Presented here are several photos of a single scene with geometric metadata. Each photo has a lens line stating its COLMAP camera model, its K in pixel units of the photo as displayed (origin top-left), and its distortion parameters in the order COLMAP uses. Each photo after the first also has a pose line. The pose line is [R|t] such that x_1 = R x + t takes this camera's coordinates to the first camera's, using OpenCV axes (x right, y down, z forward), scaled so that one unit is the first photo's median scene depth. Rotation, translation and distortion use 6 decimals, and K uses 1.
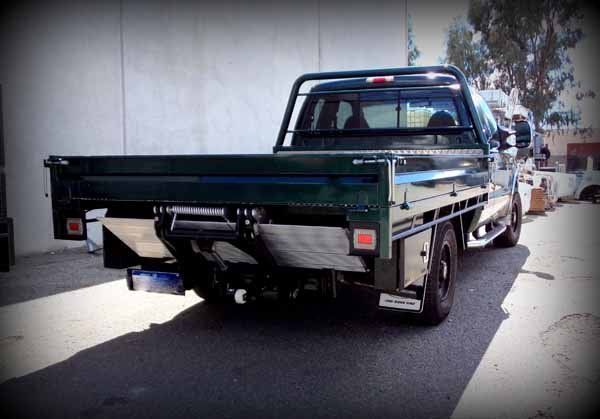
lens RADIAL K [[627.1, 0, 300.0], [0, 627.1, 209.5], [0, 0, 1]] dist [-0.019994, -0.018758]
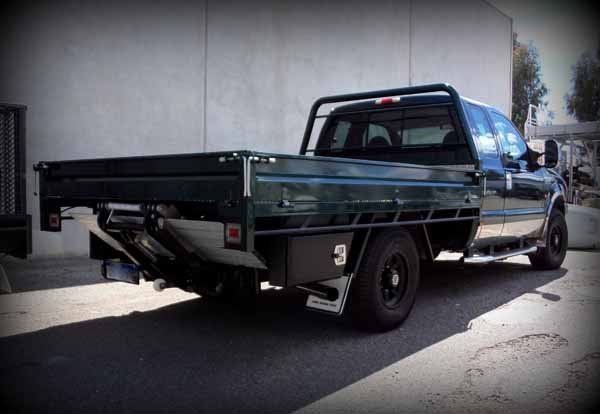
lens RADIAL K [[563.8, 0, 300.0], [0, 563.8, 207.0], [0, 0, 1]] dist [-0.044902, 0.001558]
pose [[0.964798, 0.021138, -0.262143, 0.356234], [-0.035413, 0.998129, -0.049852, 0.036413], [0.260599, 0.057380, 0.963741, 0.089612]]
